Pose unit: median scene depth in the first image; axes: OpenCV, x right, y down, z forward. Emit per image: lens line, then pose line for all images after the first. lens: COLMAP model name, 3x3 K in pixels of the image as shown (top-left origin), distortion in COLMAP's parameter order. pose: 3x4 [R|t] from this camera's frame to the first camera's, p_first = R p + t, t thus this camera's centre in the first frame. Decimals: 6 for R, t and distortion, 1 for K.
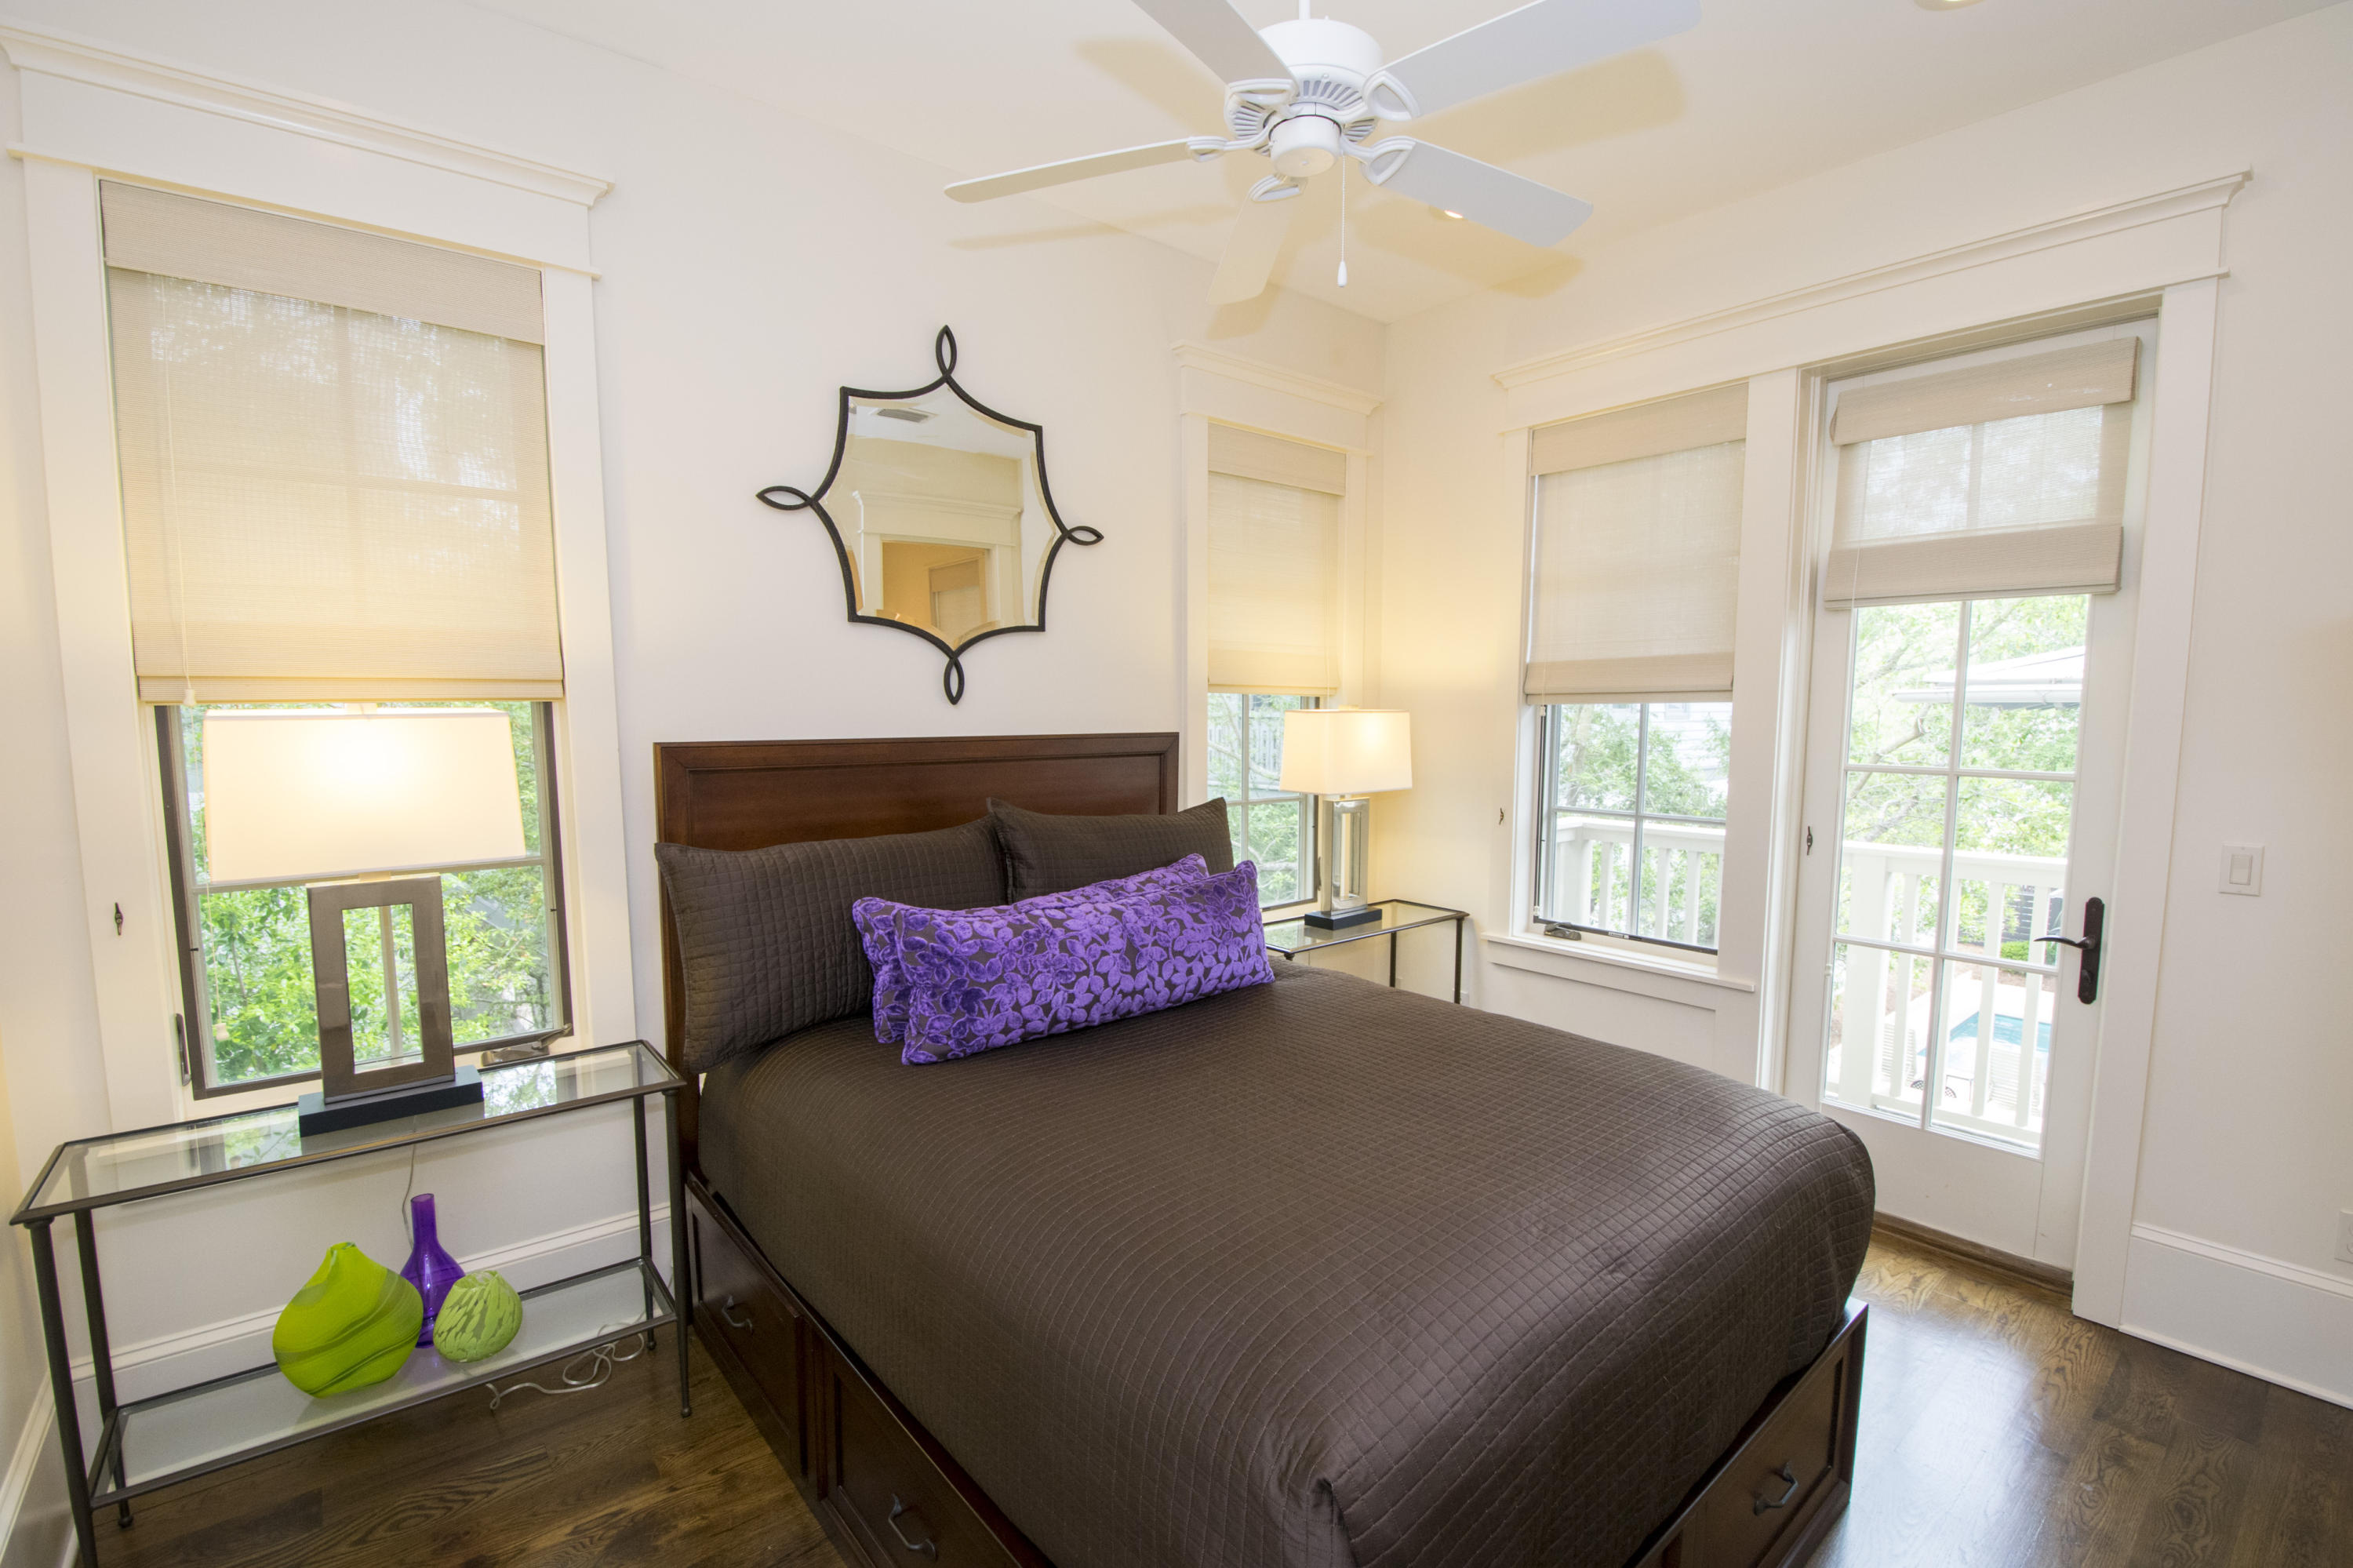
lens RADIAL K [[1032.4, 0, 1186.4], [0, 1032.4, 785.3], [0, 0, 1]] dist [-0.013632, -0.002970]
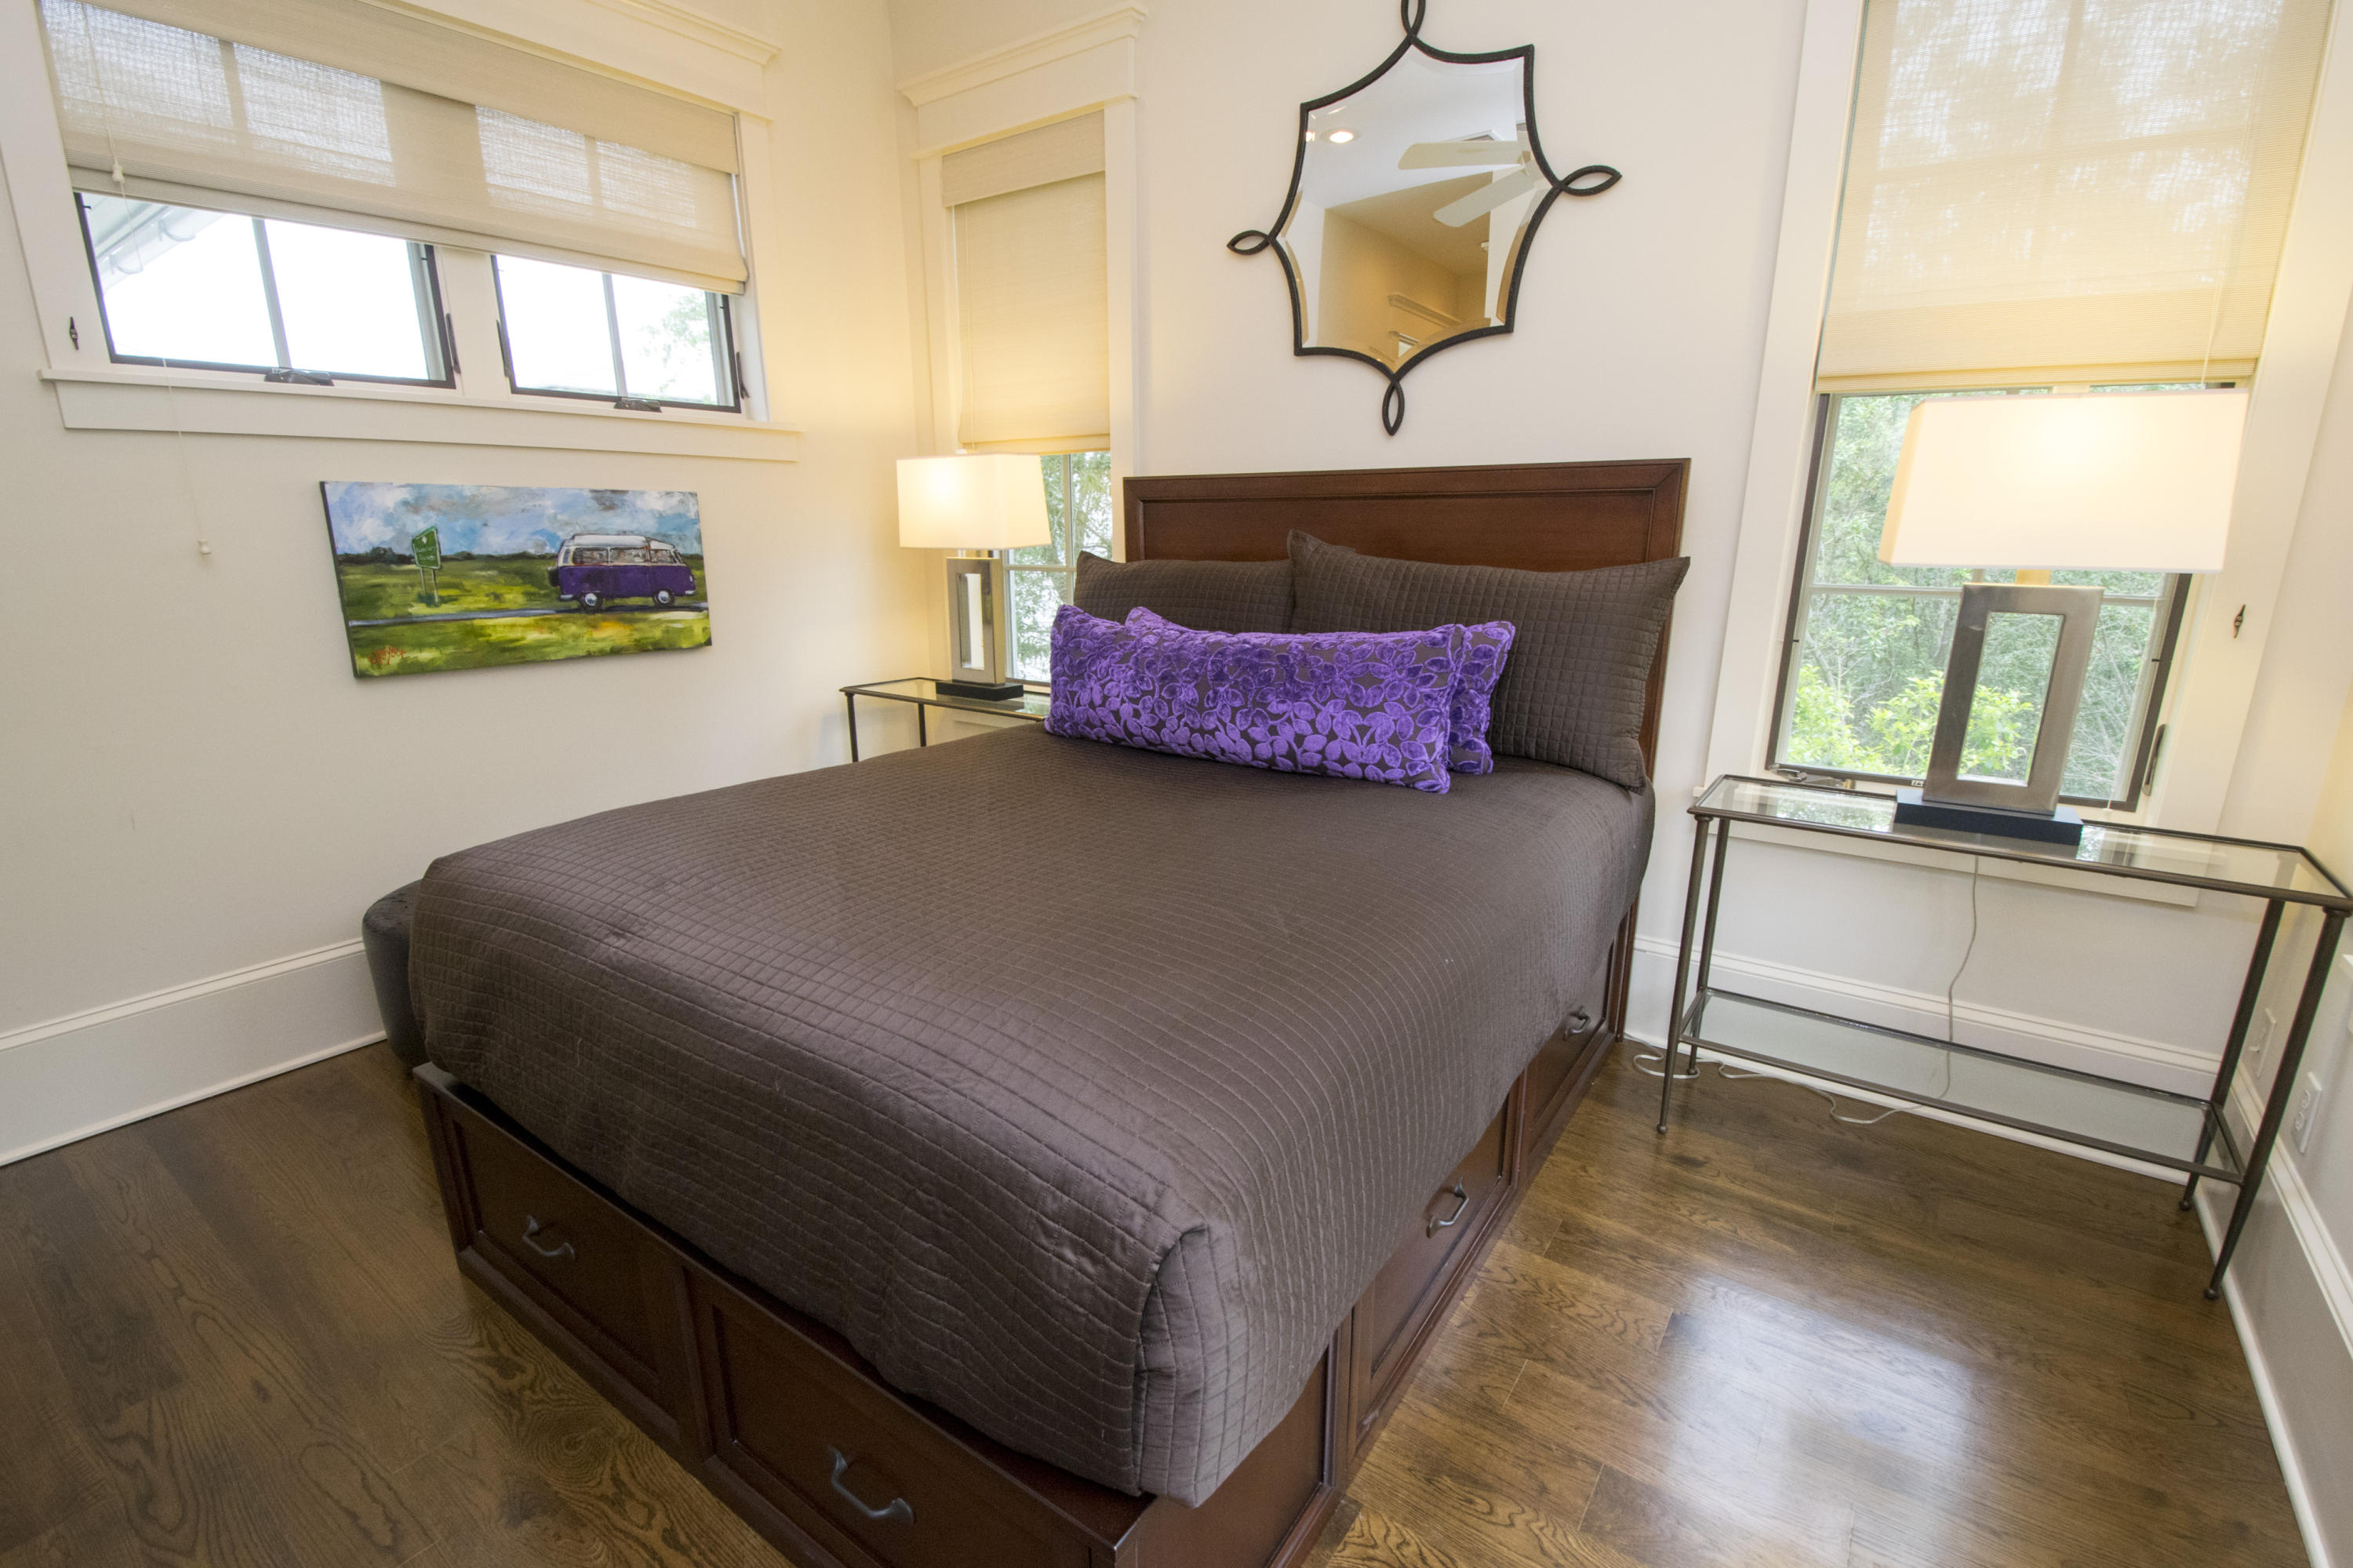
lens RADIAL K [[1032.4, 0, 1177.7], [0, 1032.4, 802.6], [0, 0, 1]] dist [-0.013632, -0.002970]
pose [[0.251681, 0.250022, -0.934958, 0.720820], [-0.073715, 0.968201, 0.239069, 0.035659], [0.964999, 0.008751, 0.262108, 0.630872]]
